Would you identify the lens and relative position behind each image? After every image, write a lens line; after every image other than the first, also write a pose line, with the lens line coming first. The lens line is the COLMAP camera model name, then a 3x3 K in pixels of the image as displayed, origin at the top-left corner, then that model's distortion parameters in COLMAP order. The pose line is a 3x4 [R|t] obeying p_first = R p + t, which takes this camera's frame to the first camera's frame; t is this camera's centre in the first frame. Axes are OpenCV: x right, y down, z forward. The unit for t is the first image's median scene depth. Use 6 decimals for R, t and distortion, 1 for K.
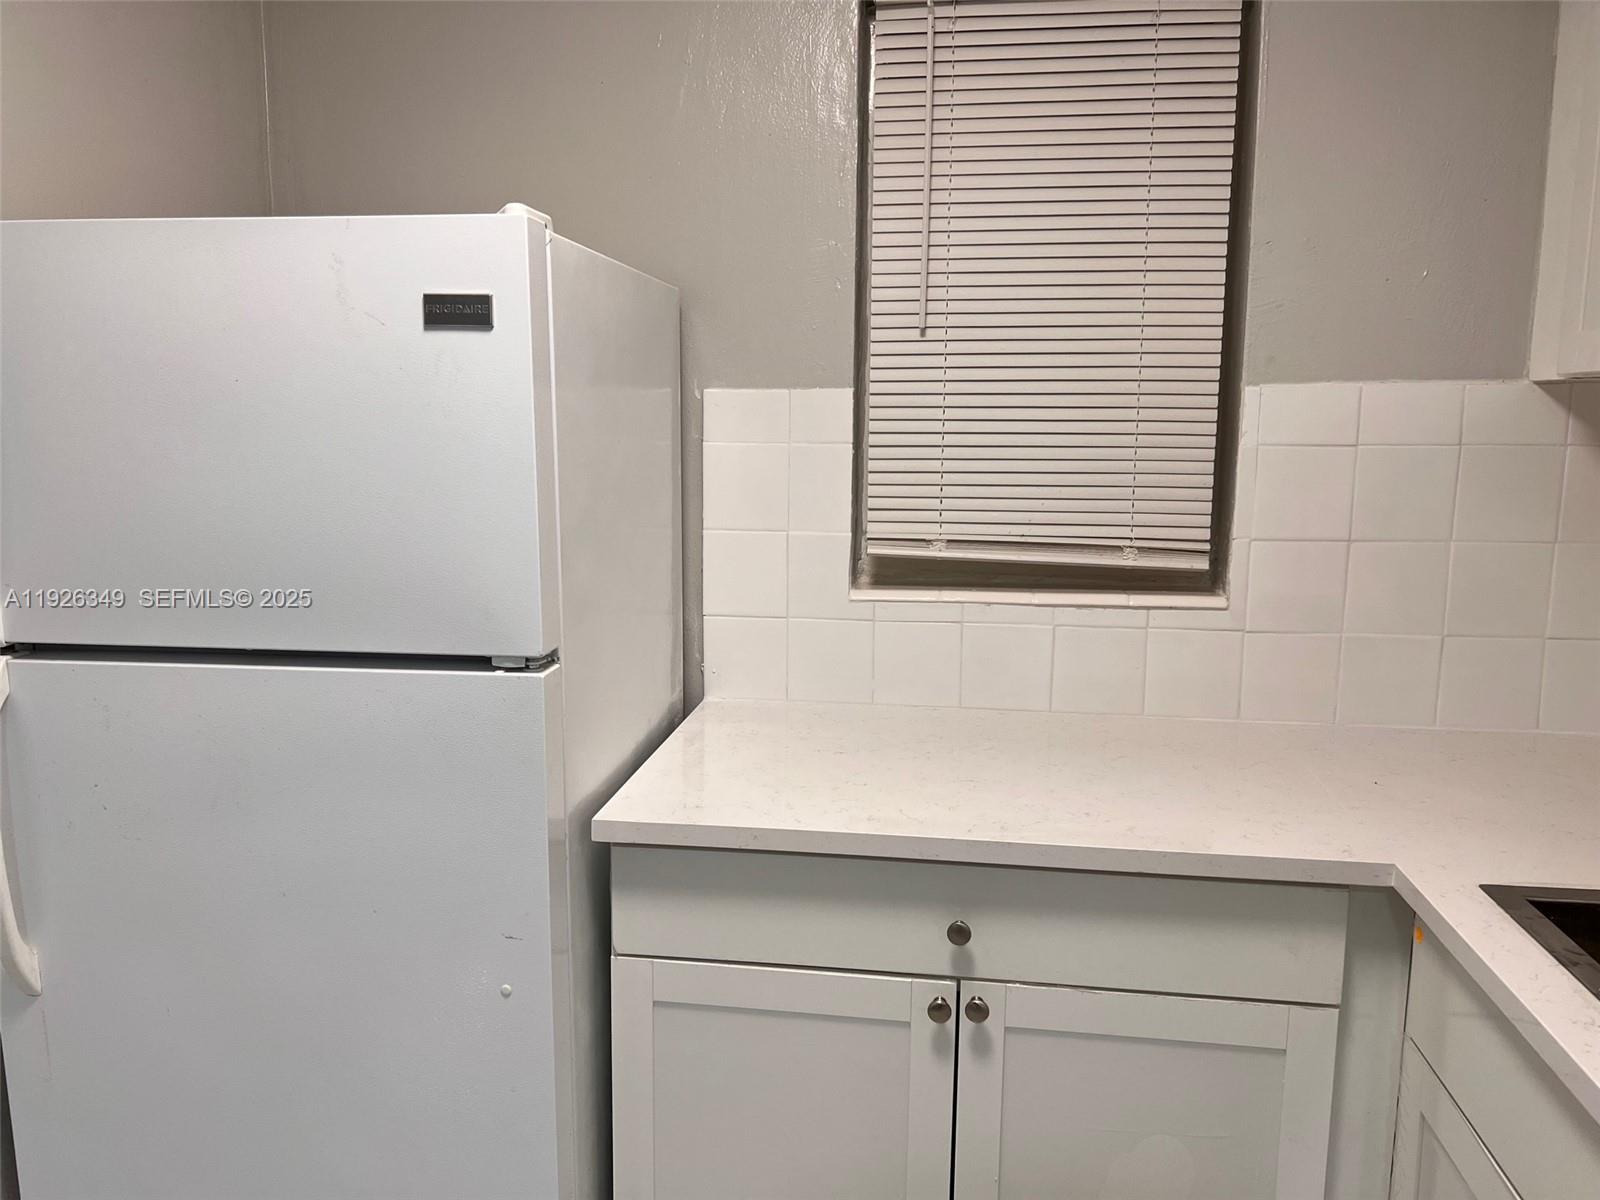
lens RADIAL K [[1200.6, 0, 800.0], [0, 1200.6, 608.2], [0, 0, 1]] dist [0.072818, -0.085193]
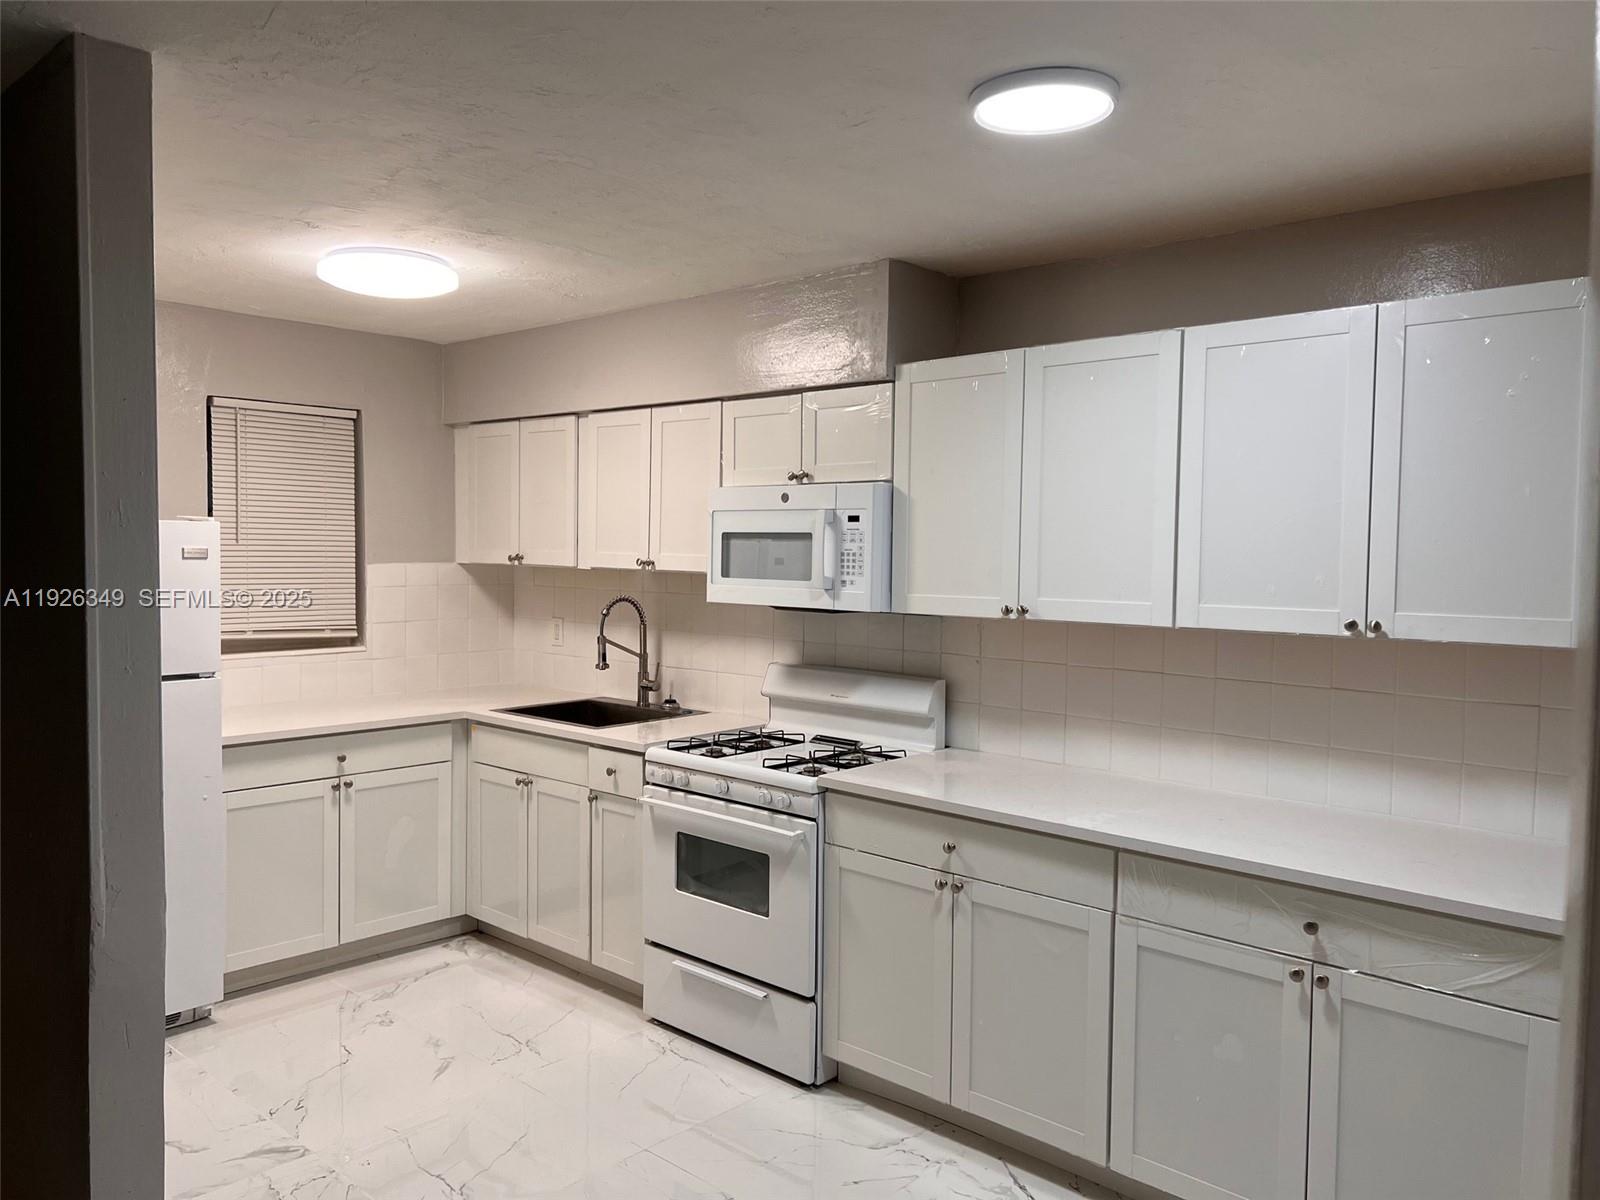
lens RADIAL K [[1200.6, 0, 800.5], [0, 1200.6, 607.1], [0, 0, 1]] dist [0.072818, -0.085193]
pose [[0.566536, -0.041033, 0.823015, -1.263718], [0.115338, 0.992876, -0.029893, 0.093961], [-0.815925, 0.111861, 0.567233, -1.241236]]
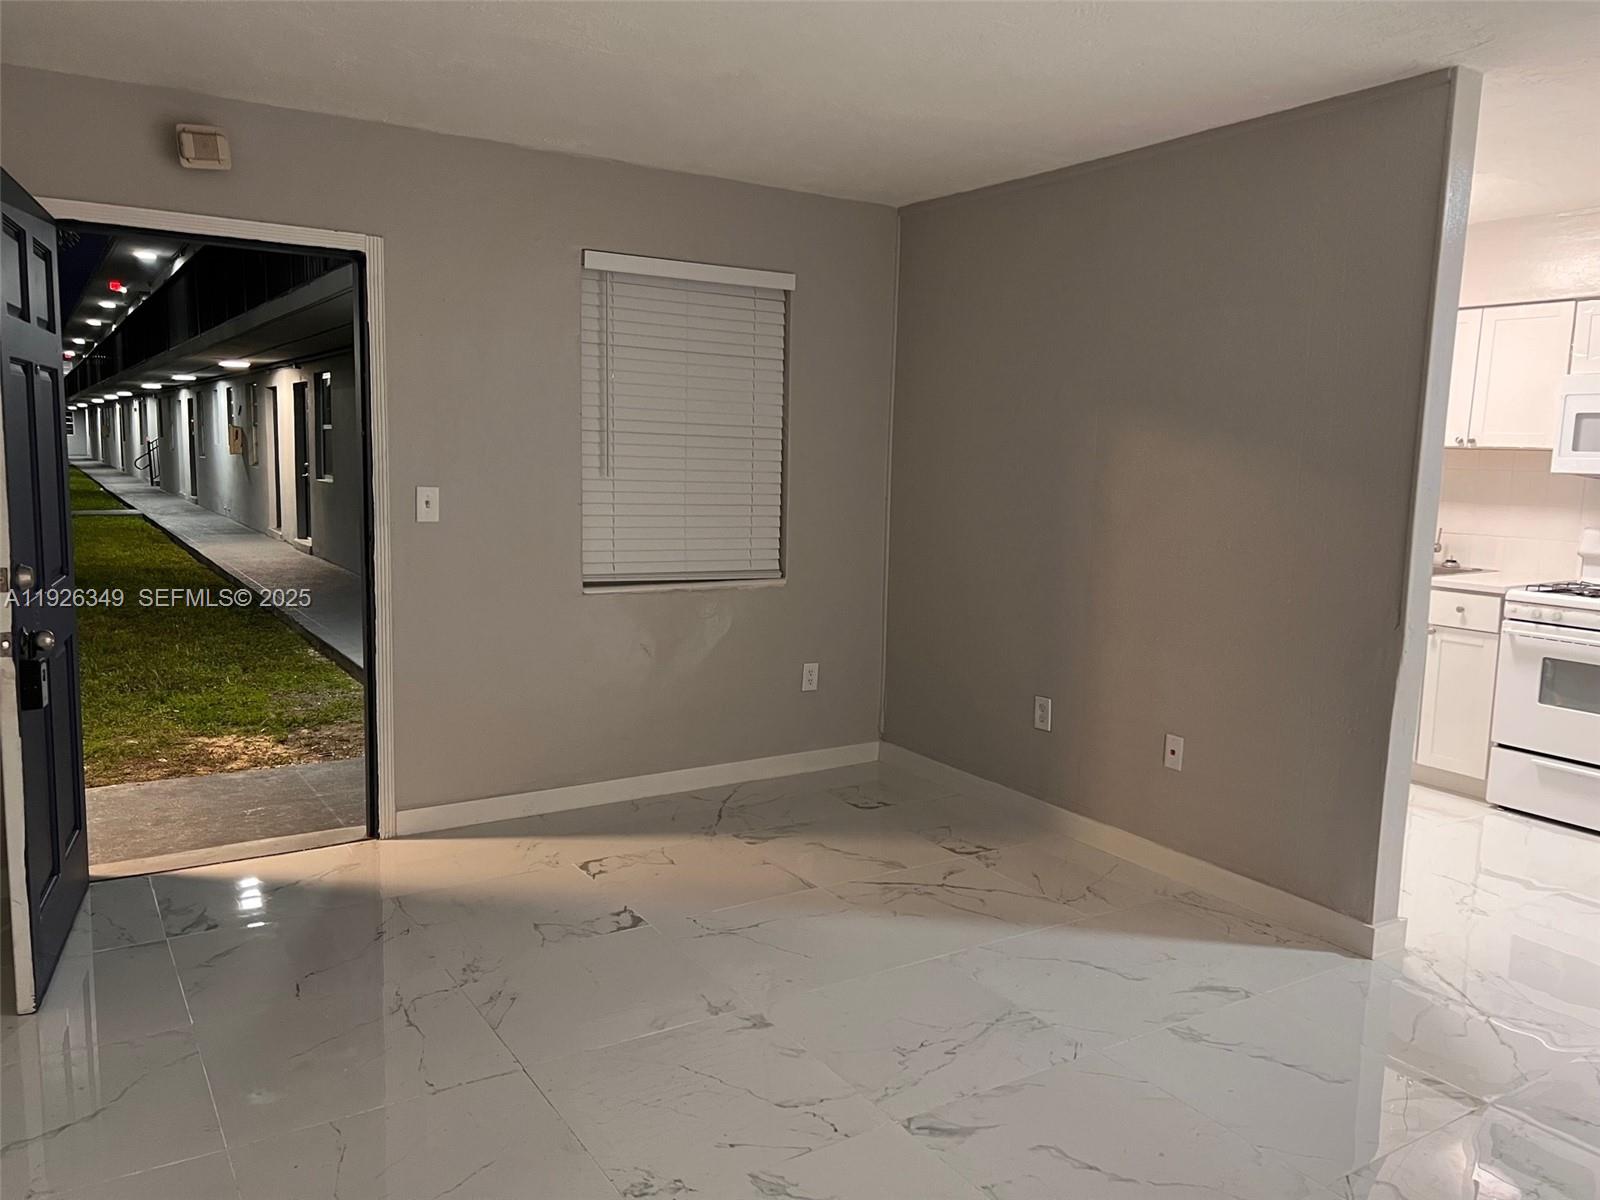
lens RADIAL K [[1200.6, 0, 807.4], [0, 1200.6, 605.1], [0, 0, 1]] dist [0.072818, -0.085193]
pose [[0.754023, -0.072930, 0.652786, -2.505953], [0.077483, 0.996754, 0.021859, 0.103498], [-0.652262, 0.034097, 0.757227, -0.808087]]
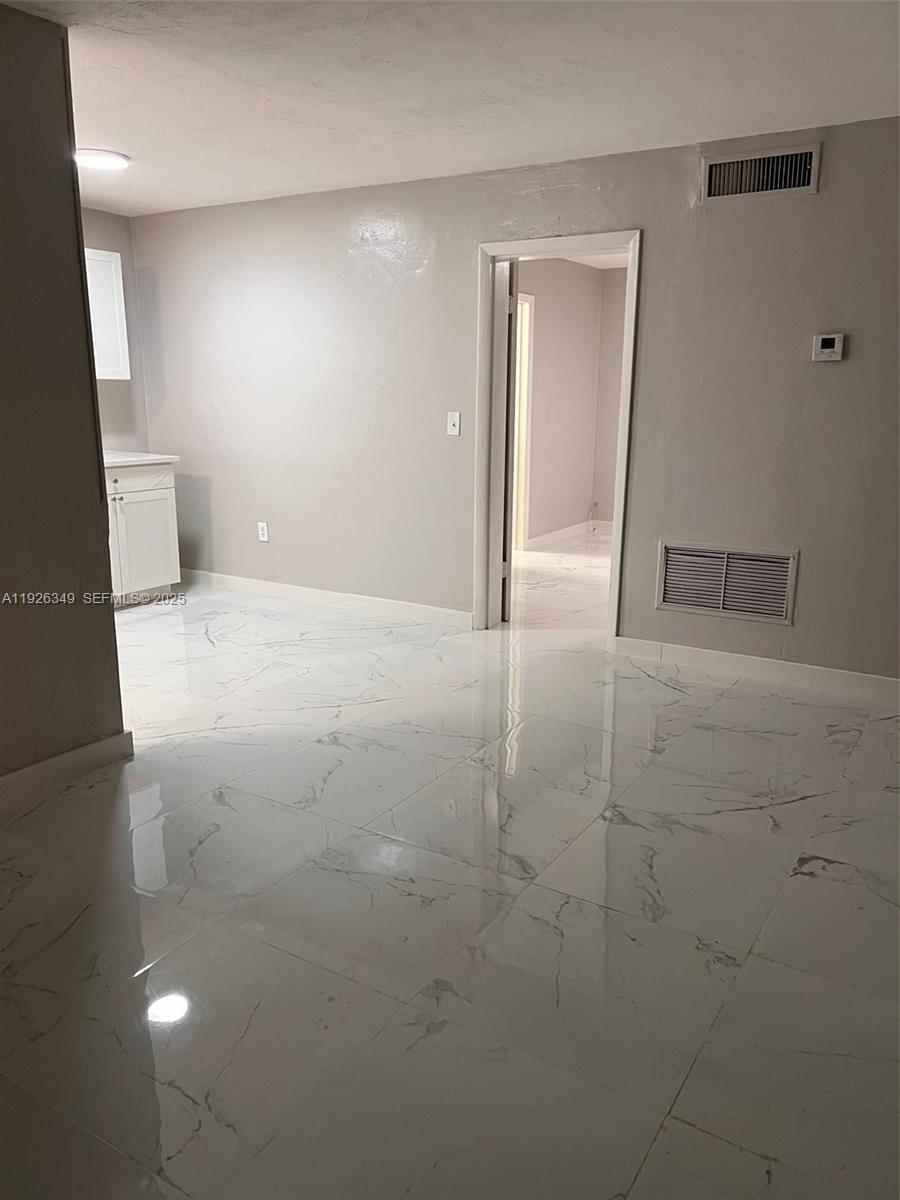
lens RADIAL K [[900.5, 0, 456.8], [0, 900.5, 608.8], [0, 0, 1]] dist [0.072818, -0.085193]
pose [[-0.914509, -0.110091, 0.389297, -1.972732], [0.044877, 0.928719, 0.368059, -0.153902], [-0.402068, 0.354064, -0.844382, 1.173740]]
